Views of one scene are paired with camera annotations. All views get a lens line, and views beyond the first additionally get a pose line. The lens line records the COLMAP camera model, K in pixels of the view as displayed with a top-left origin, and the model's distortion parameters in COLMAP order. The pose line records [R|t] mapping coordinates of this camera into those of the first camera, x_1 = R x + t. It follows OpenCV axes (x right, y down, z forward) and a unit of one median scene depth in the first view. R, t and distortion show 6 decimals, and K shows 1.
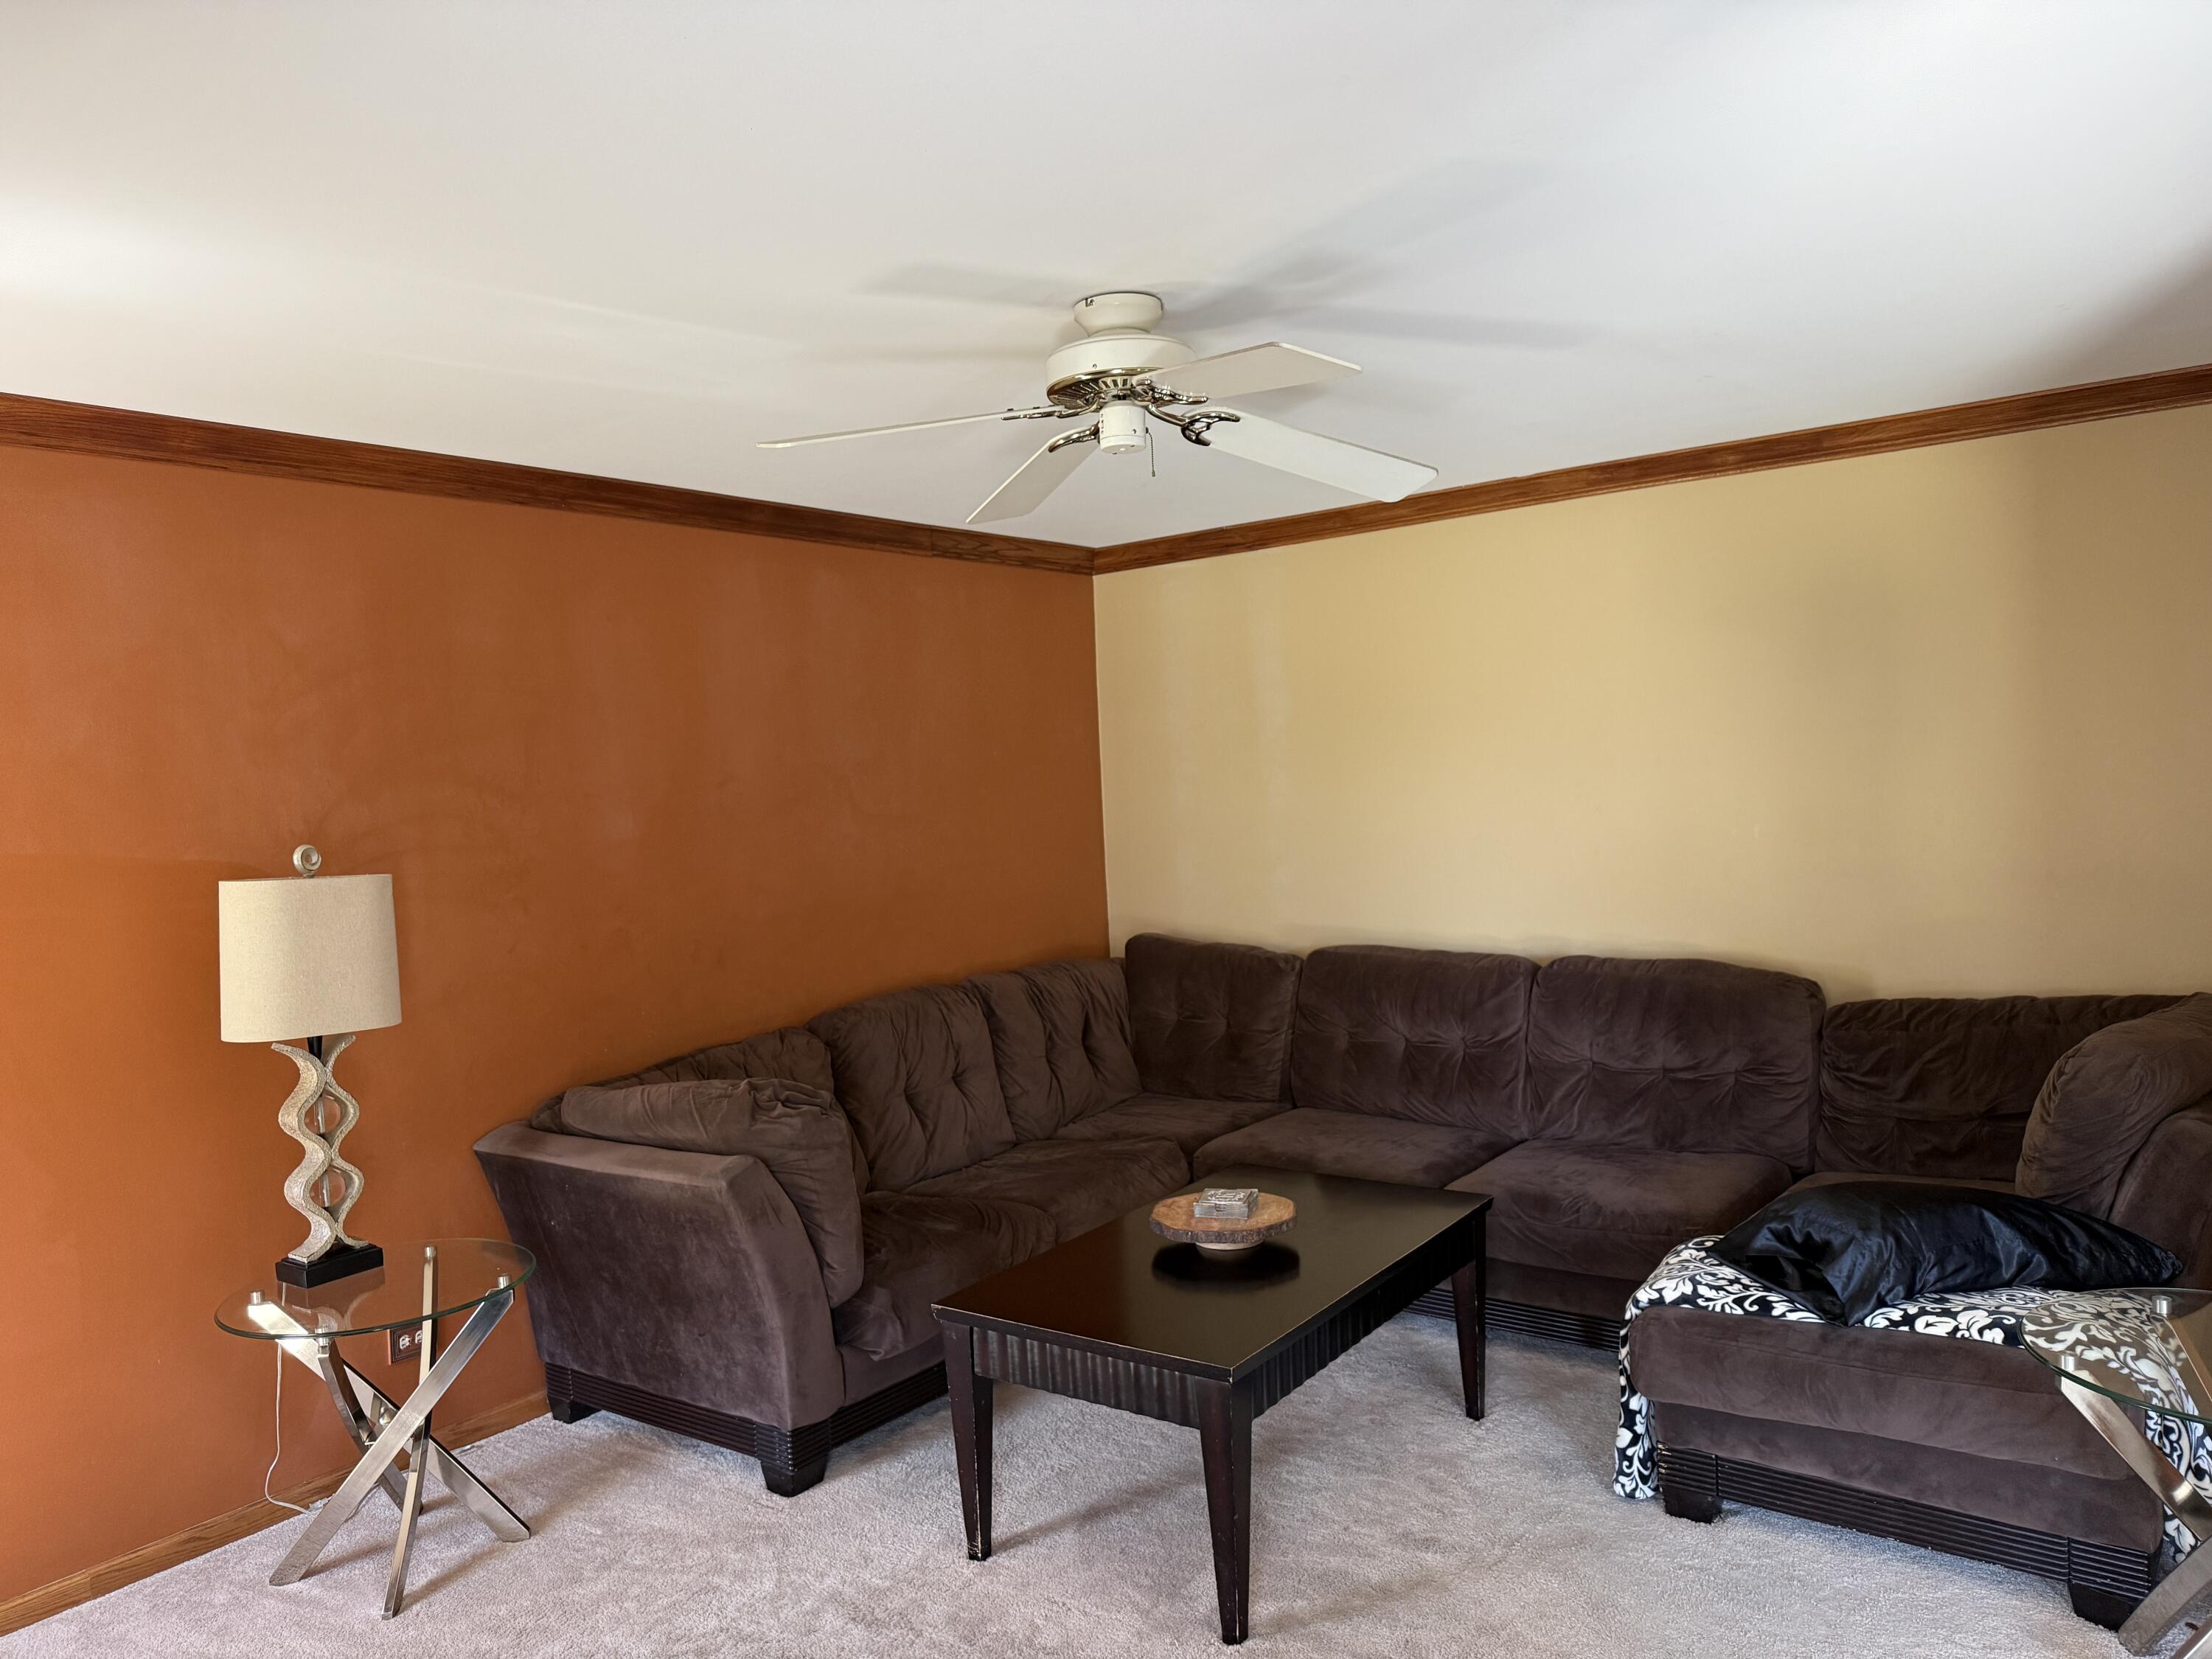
lens RADIAL K [[1547.8, 0, 1106.2], [0, 1547.8, 742.2], [0, 0, 1]] dist [-0.005711, -0.002512]
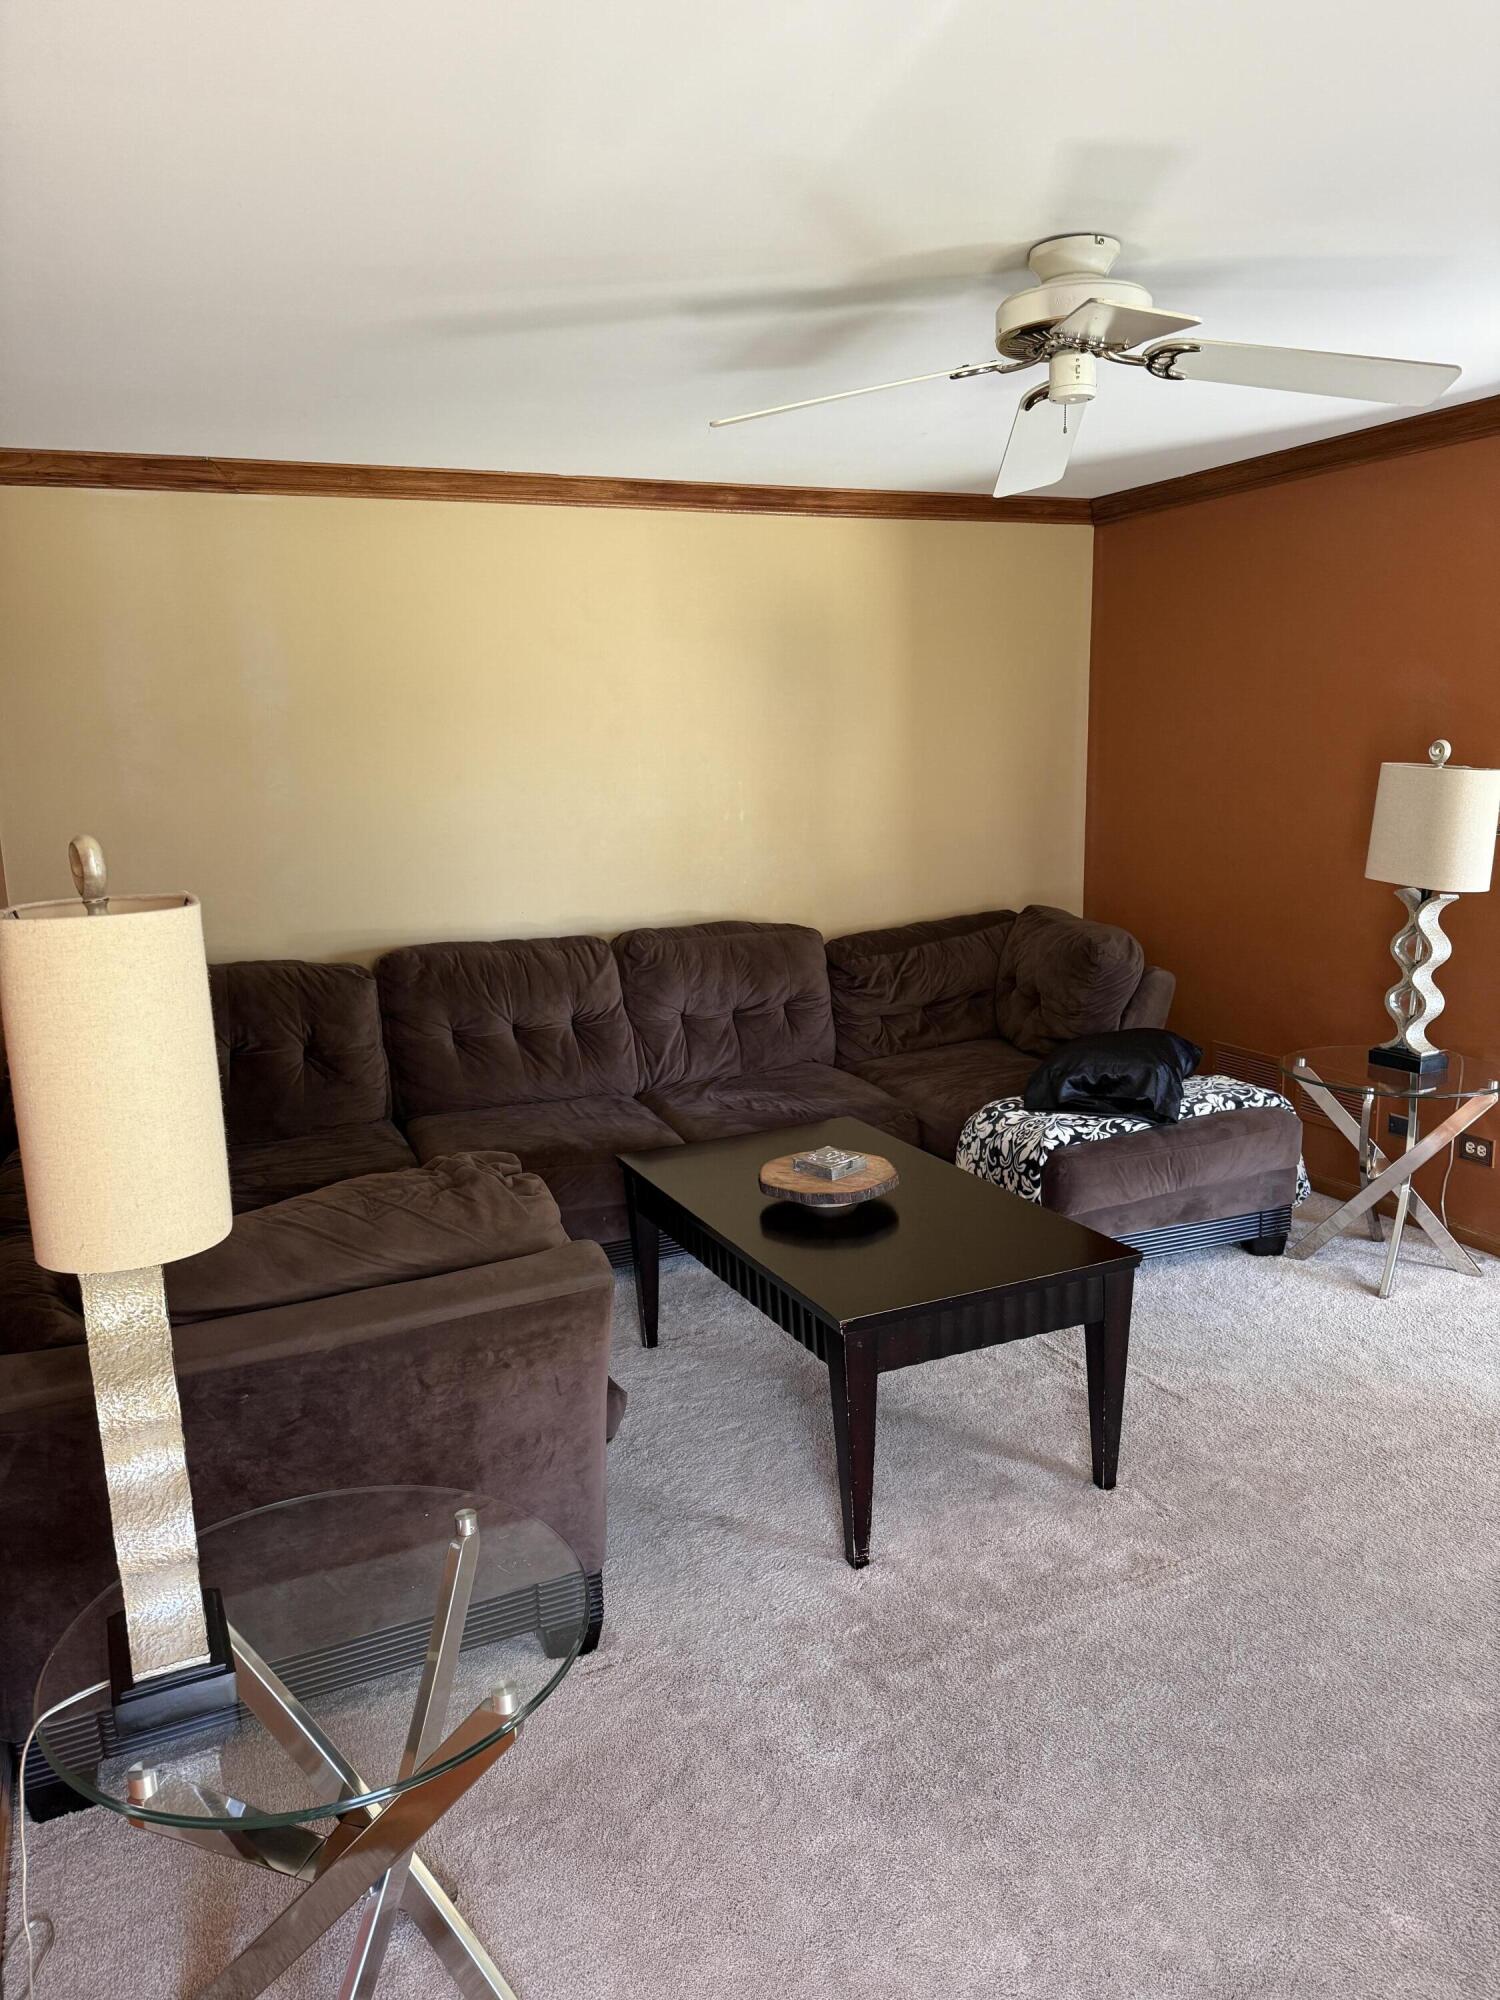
lens RADIAL K [[1403.4, 0, 750.1], [0, 1403.4, 974.6], [0, 0, 1]] dist [0.074648, -0.074215]
pose [[0.474303, -0.110695, 0.873374, -0.660455], [-0.014694, 0.990930, 0.133575, 0.037740], [-0.880239, -0.076188, 0.468375, 0.519939]]
